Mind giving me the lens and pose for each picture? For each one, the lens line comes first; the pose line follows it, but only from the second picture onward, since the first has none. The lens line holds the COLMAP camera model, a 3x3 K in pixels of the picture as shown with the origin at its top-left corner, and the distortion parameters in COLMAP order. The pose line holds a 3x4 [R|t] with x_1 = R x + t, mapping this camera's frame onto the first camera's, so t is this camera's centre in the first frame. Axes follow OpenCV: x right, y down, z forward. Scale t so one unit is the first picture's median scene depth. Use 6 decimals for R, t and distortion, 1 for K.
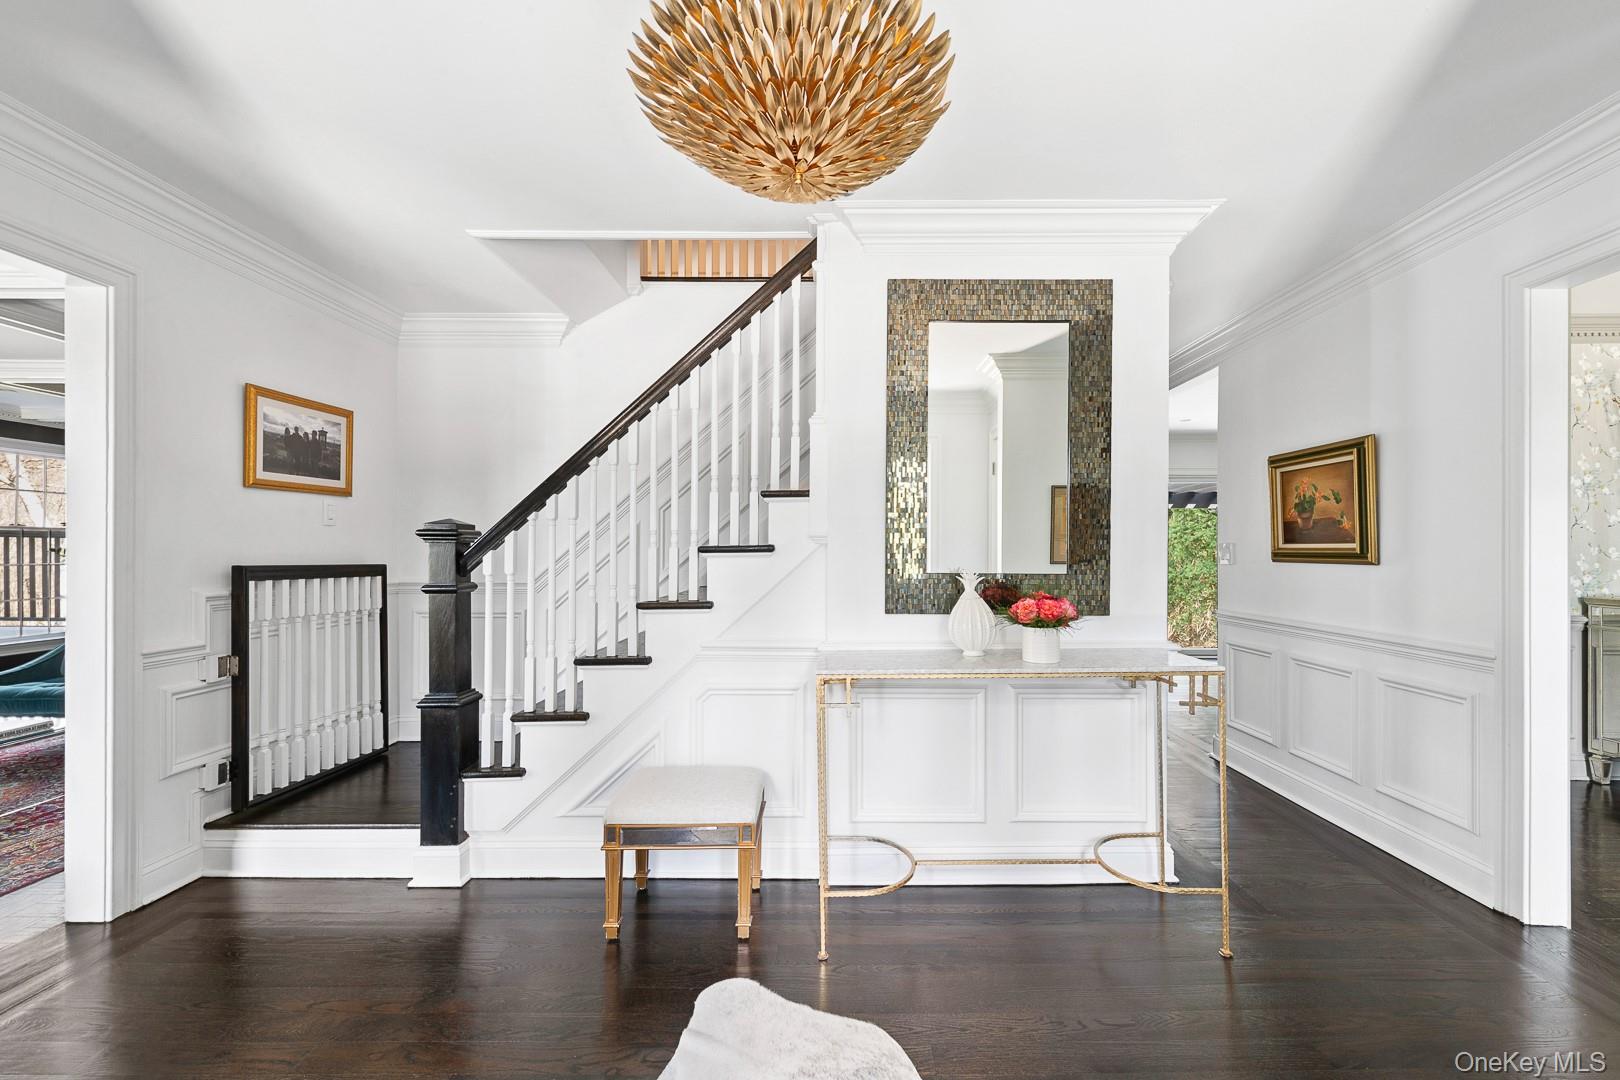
lens RADIAL K [[642.4, 0, 815.7], [0, 642.4, 547.1], [0, 0, 1]] dist [0.004831, -0.000049]
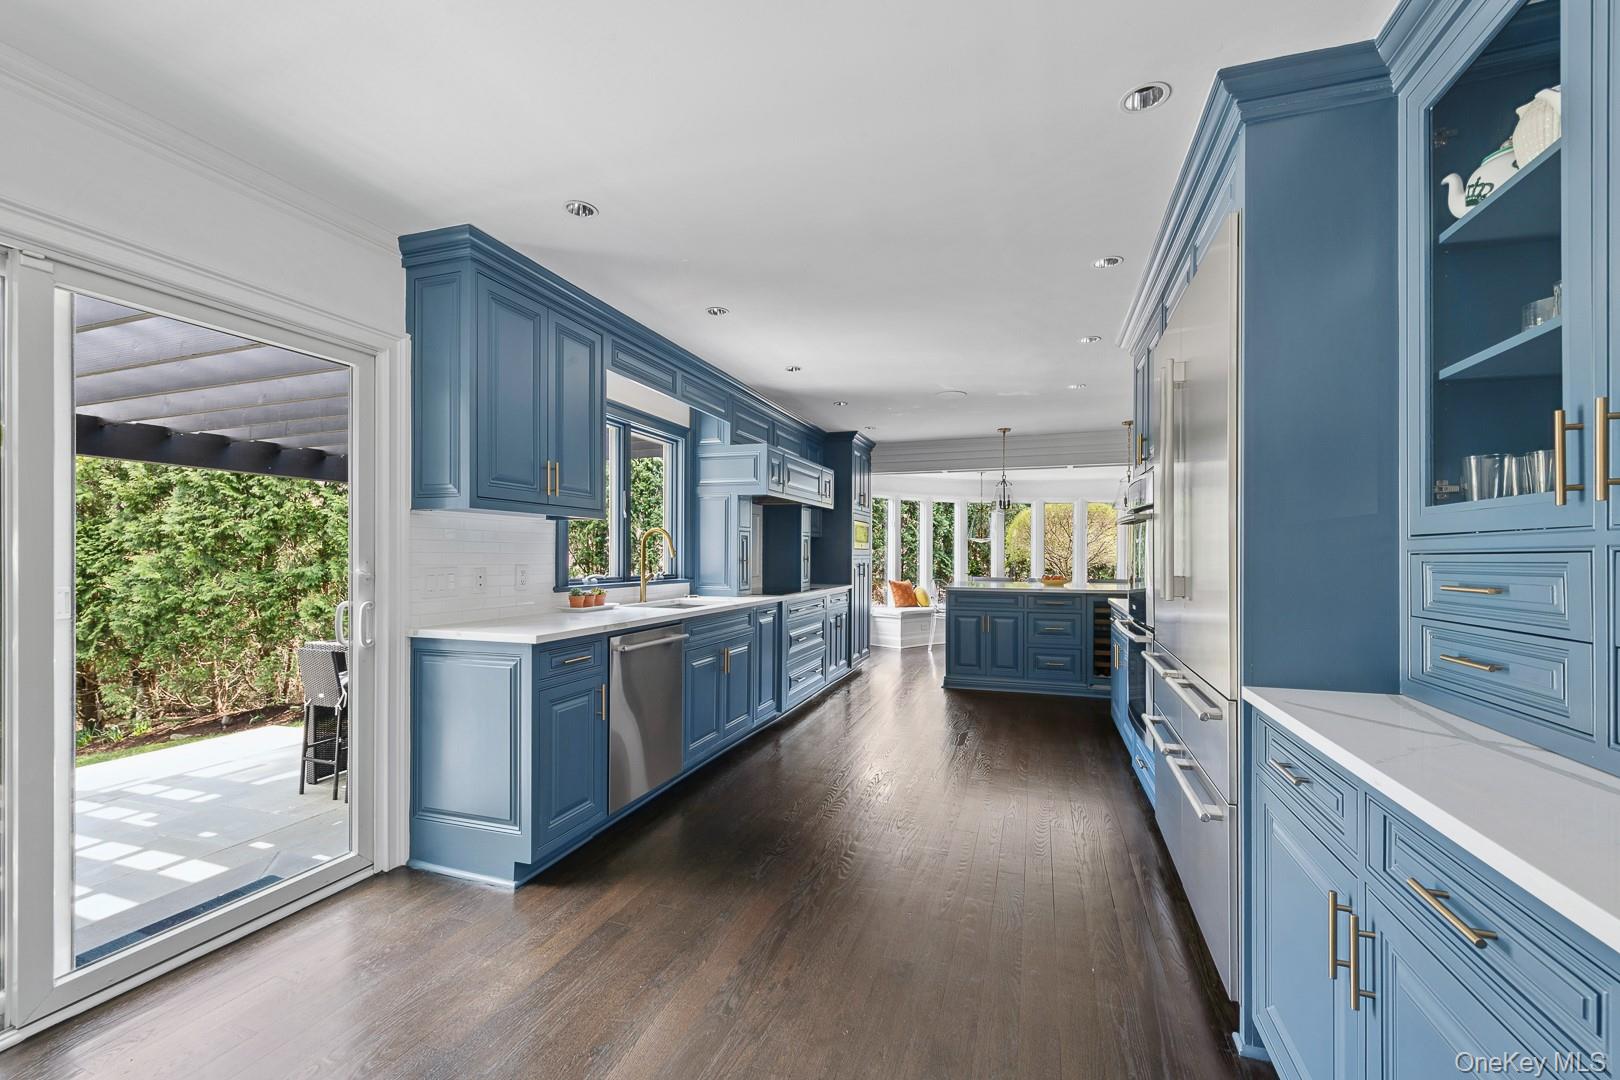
lens RADIAL K [[642.4, 0, 815.9], [0, 642.4, 551.5], [0, 0, 1]] dist [0.004831, -0.000049]
pose [[0.307892, 0.006493, 0.951399, 0.197081], [-0.003464, 0.999978, -0.005704, 0.003979], [-0.951415, -0.001540, 0.307908, 0.302418]]
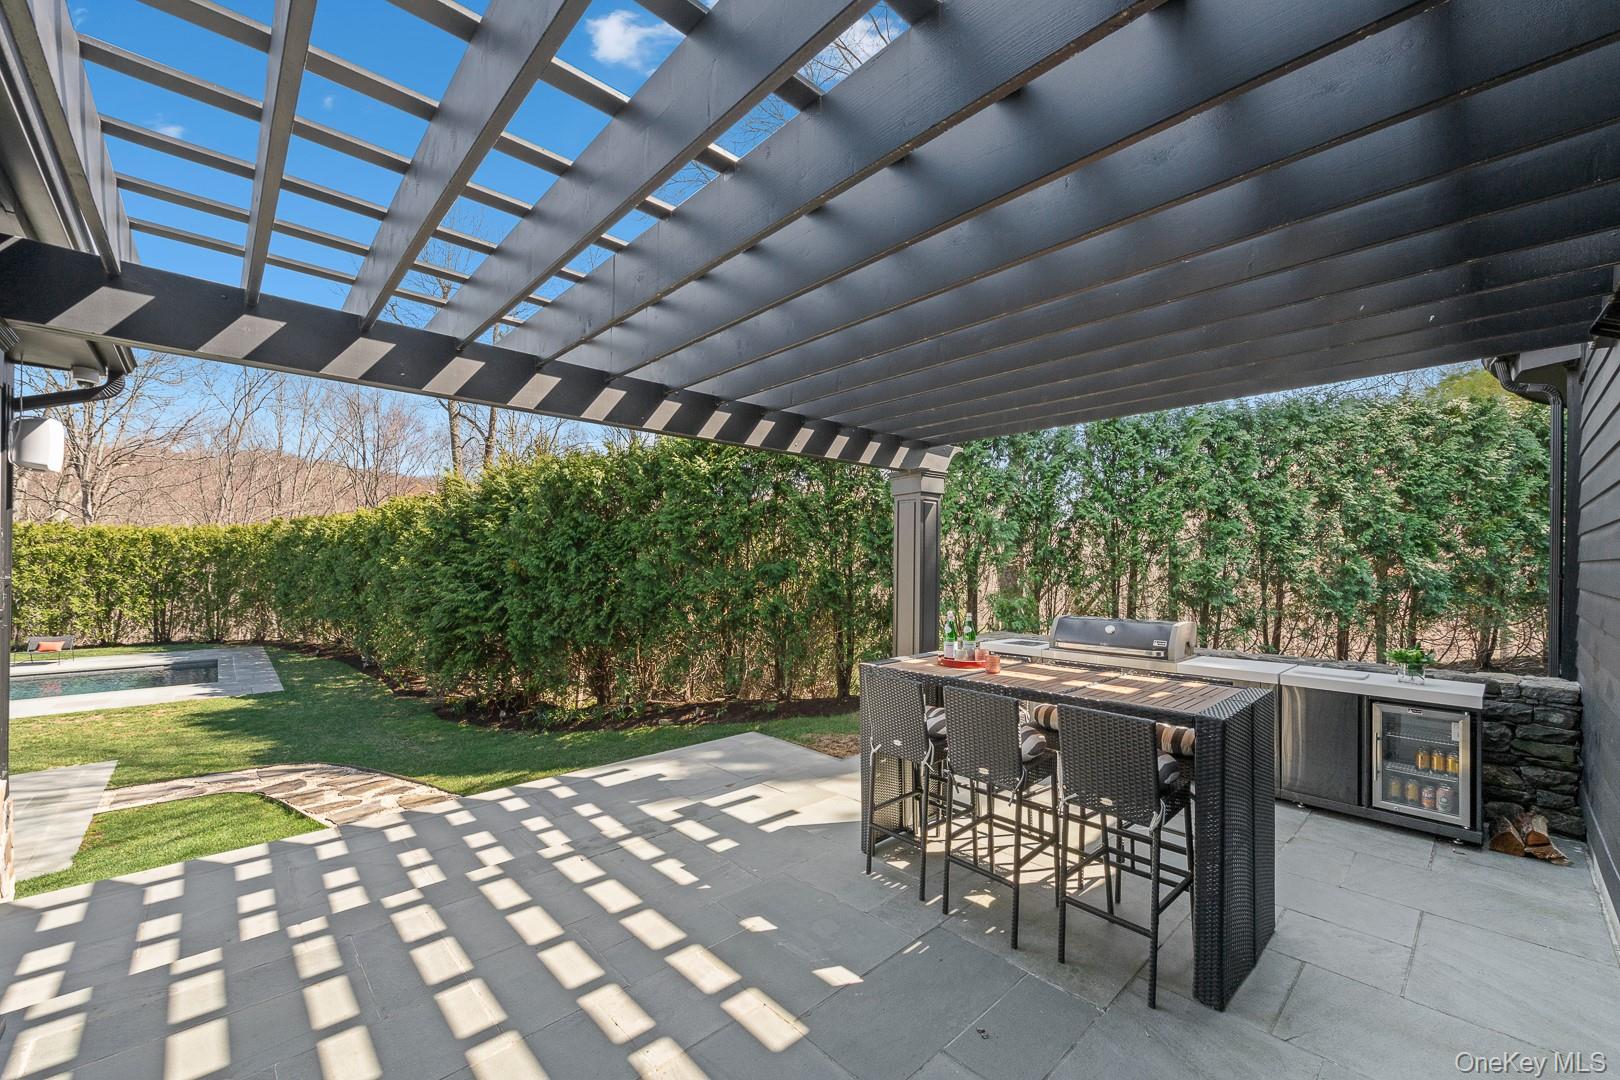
lens RADIAL K [[642.4, 0, 810.9], [0, 642.4, 554.7], [0, 0, 1]] dist [0.004831, -0.000049]
pose [[0.722930, 0.002337, 0.690918, 0.251320], [-0.000811, 0.999996, -0.002534, 0.009646], [-0.690921, 0.001272, 0.722929, 0.499742]]
